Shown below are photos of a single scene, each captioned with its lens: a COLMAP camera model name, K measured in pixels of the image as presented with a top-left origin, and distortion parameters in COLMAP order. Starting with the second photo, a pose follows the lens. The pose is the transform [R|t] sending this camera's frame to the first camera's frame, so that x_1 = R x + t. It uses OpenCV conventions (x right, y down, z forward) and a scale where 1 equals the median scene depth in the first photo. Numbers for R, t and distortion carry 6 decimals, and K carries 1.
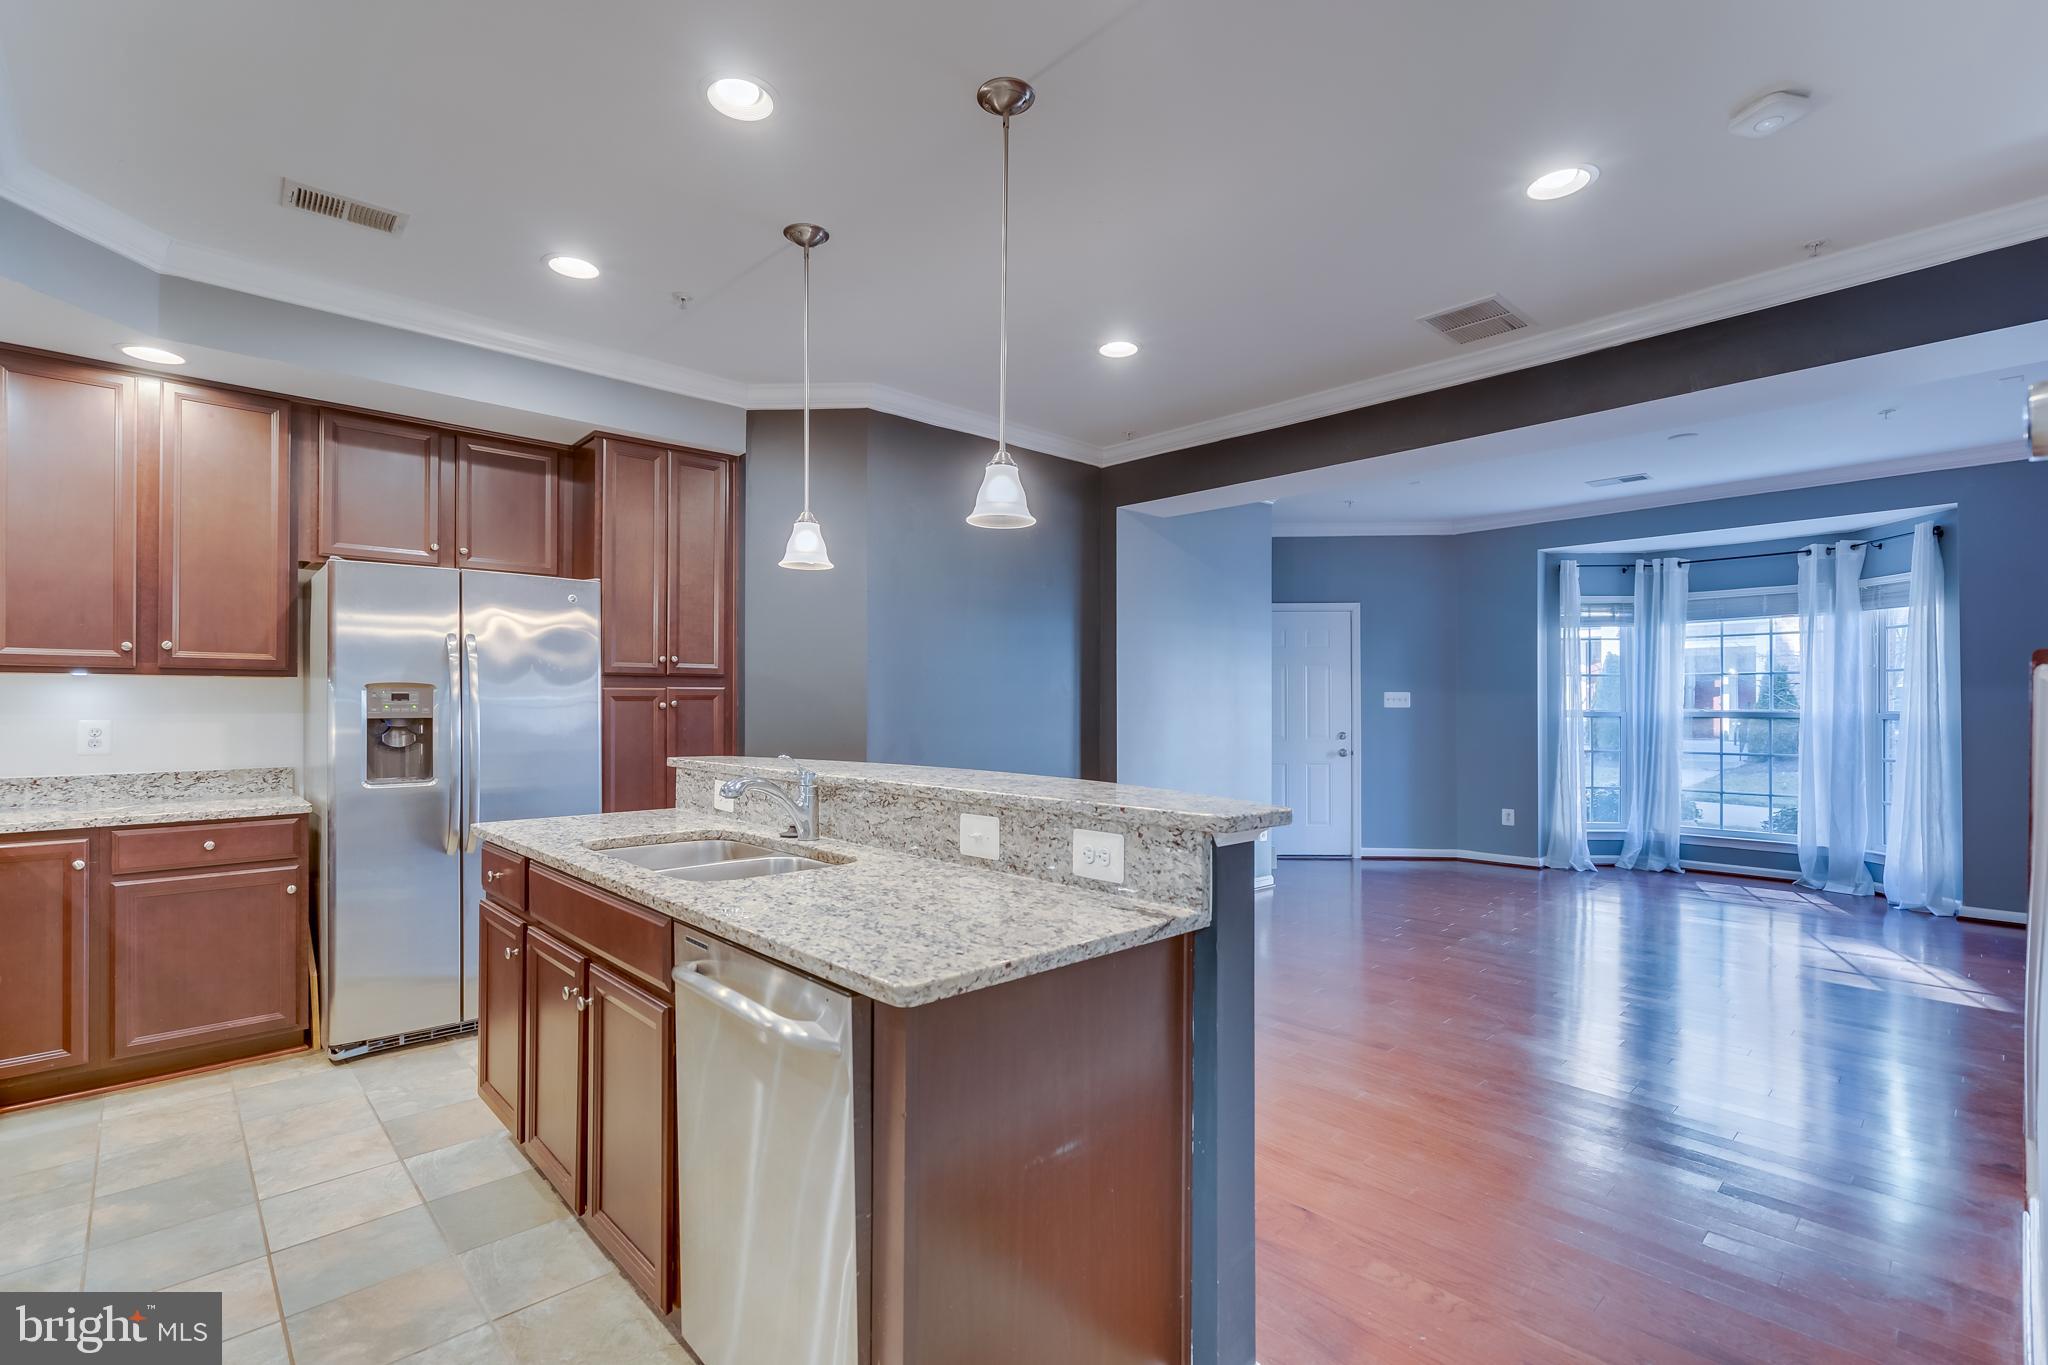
lens RADIAL K [[941.3, 0, 1014.1], [0, 941.3, 697.3], [0, 0, 1]] dist [-0.000100, 0.000409]
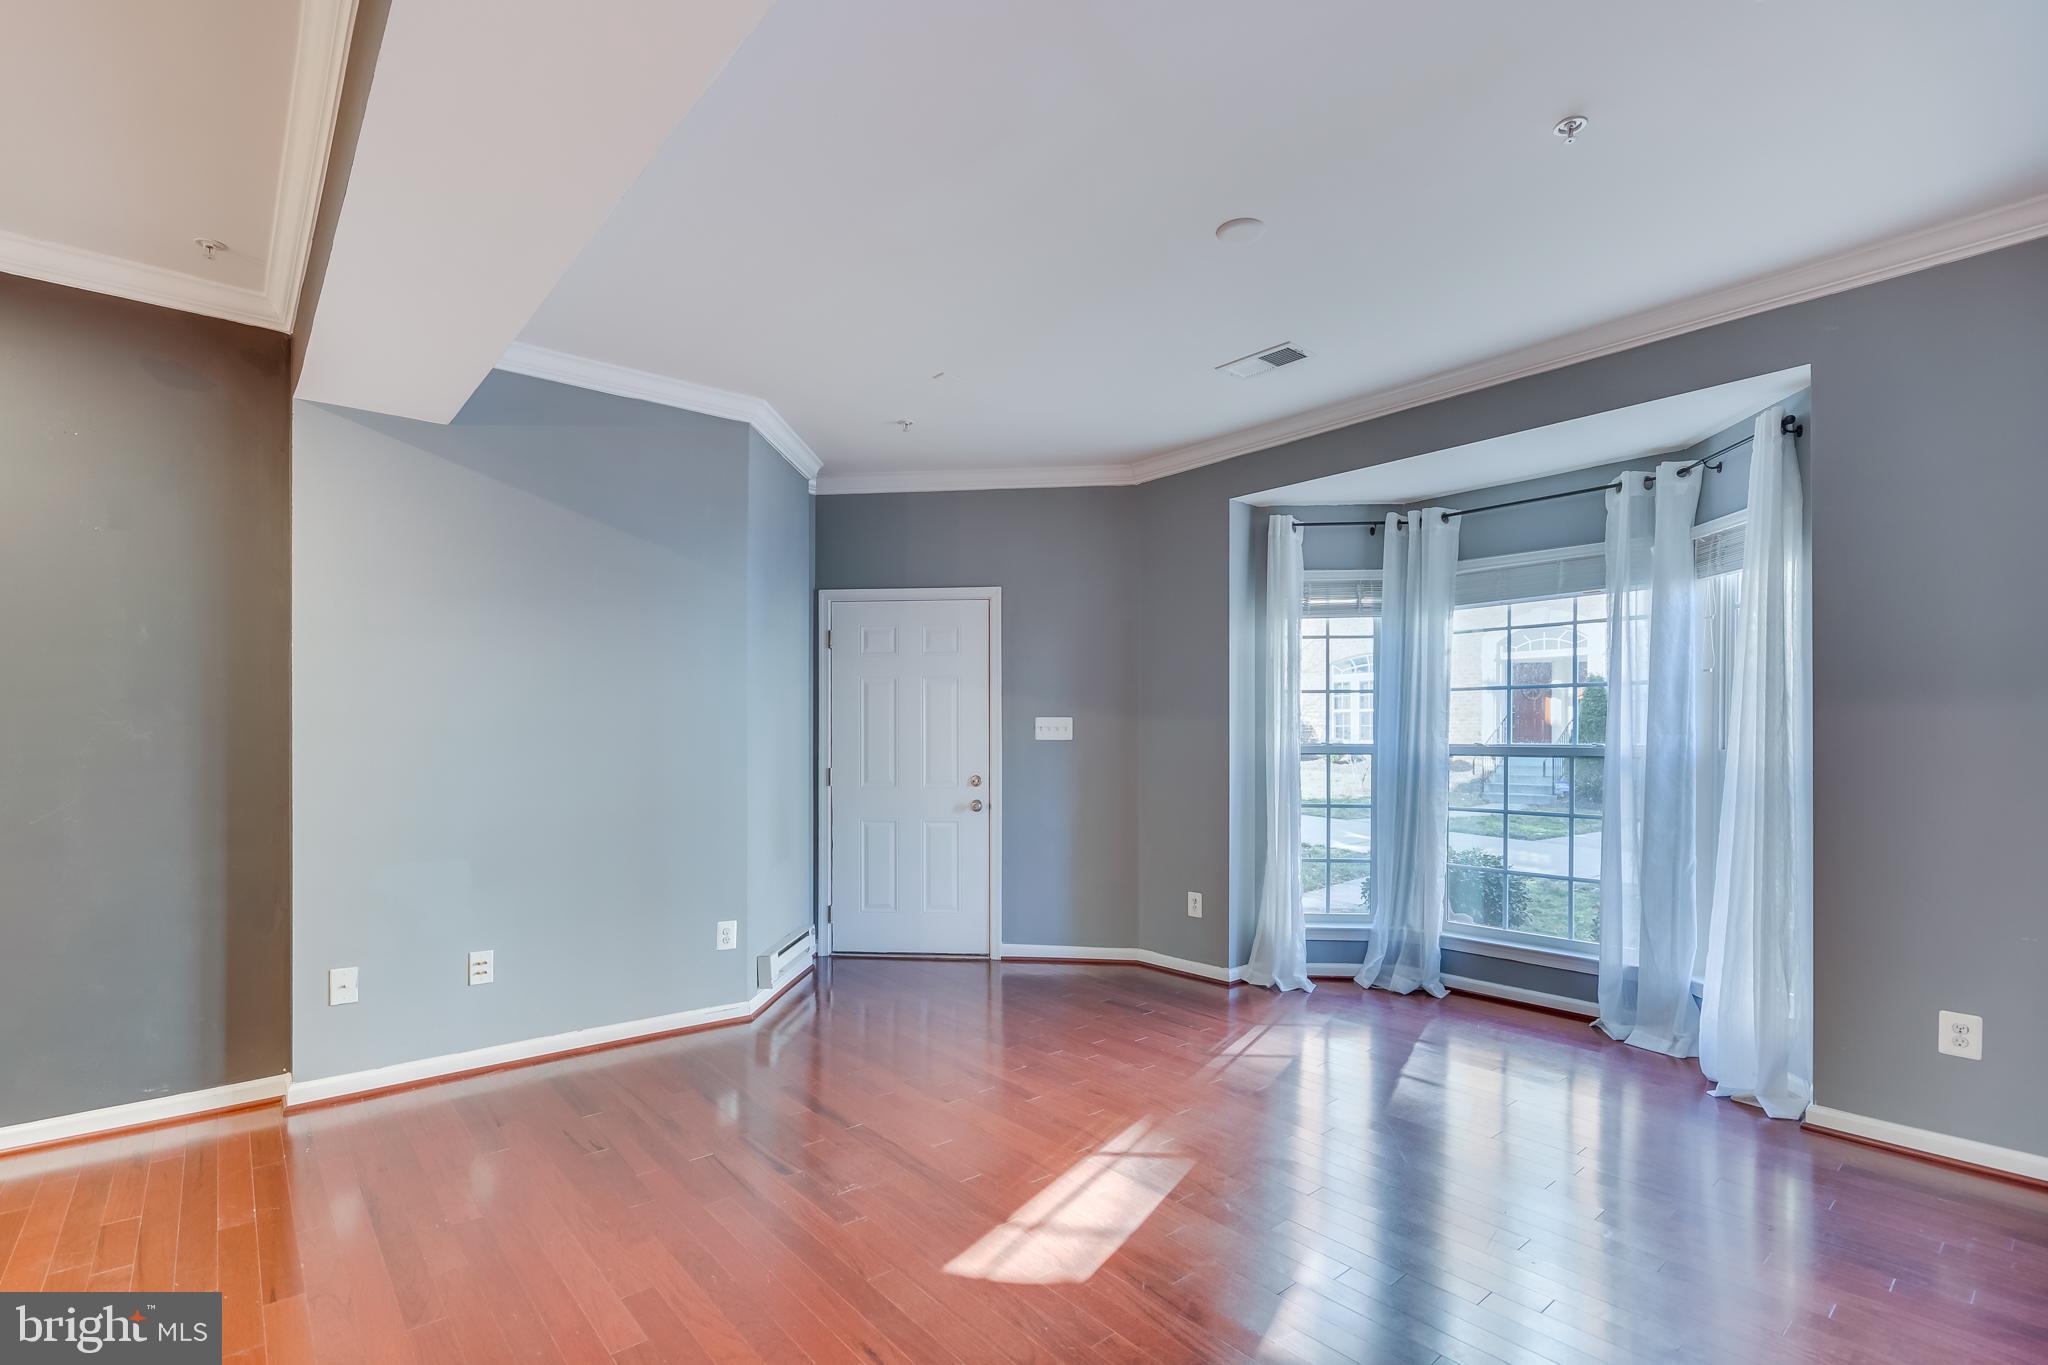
lens RADIAL K [[941.3, 0, 1015.9], [0, 941.3, 739.6], [0, 0, 1]] dist [-0.000100, 0.000409]
pose [[0.998692, -0.000713, -0.051116, 0.761471], [0.001271, 0.999940, 0.010900, 0.005450], [0.051105, -0.010951, 0.998633, 0.576691]]
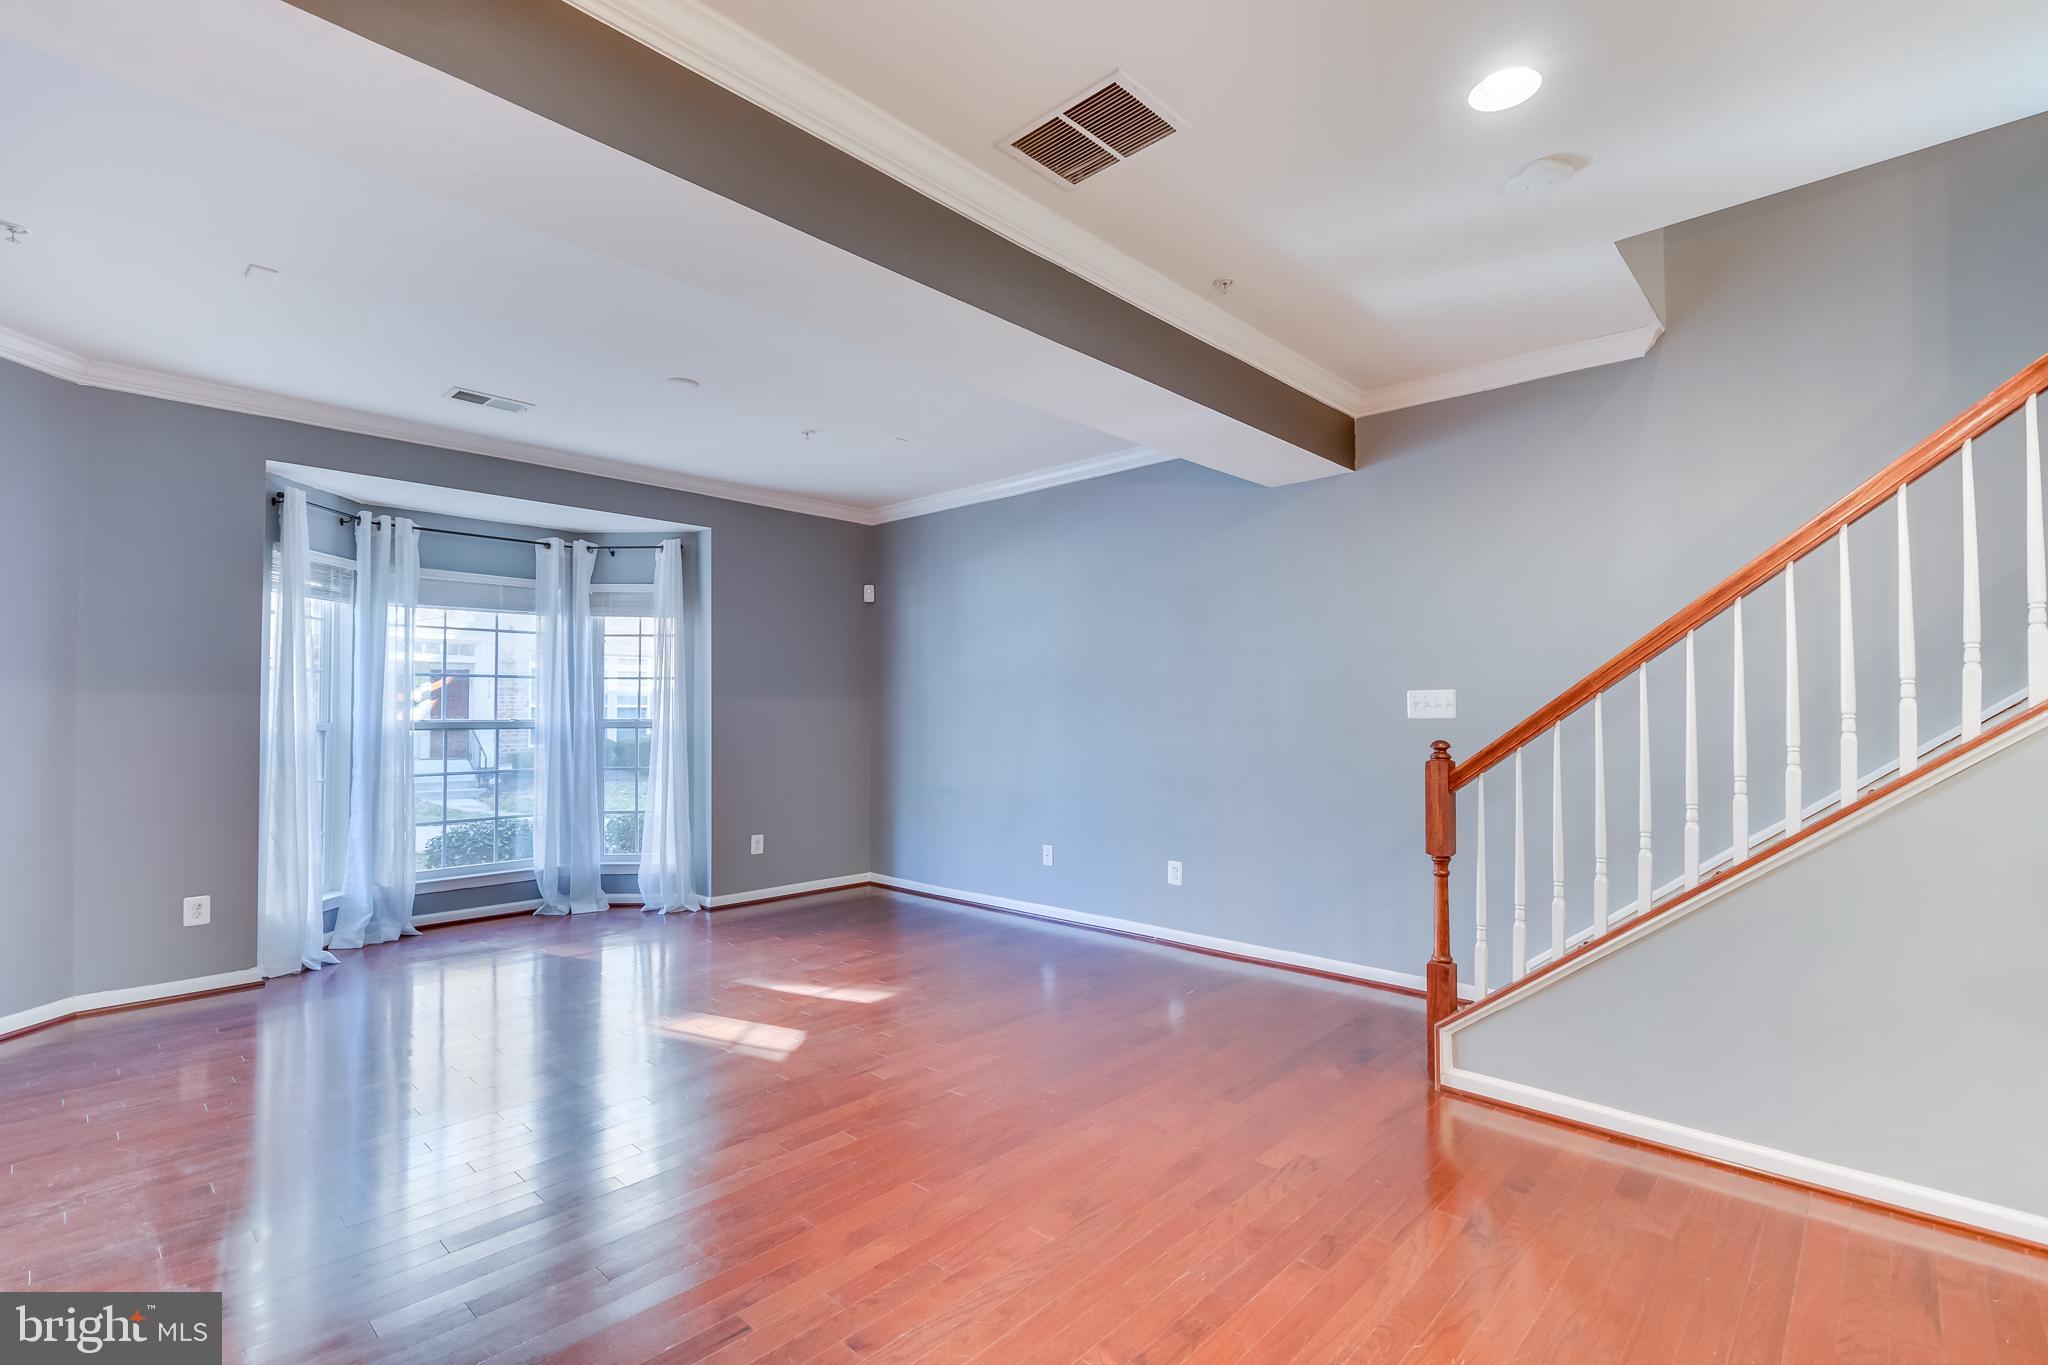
lens RADIAL K [[941.3, 0, 1007.7], [0, 941.3, 688.7], [0, 0, 1]] dist [-0.000100, 0.000409]
pose [[-0.046596, 0.024097, 0.998623, -0.131465], [-0.005285, 0.999689, -0.024369, 0.006945], [-0.998900, -0.006414, -0.046455, 0.941159]]
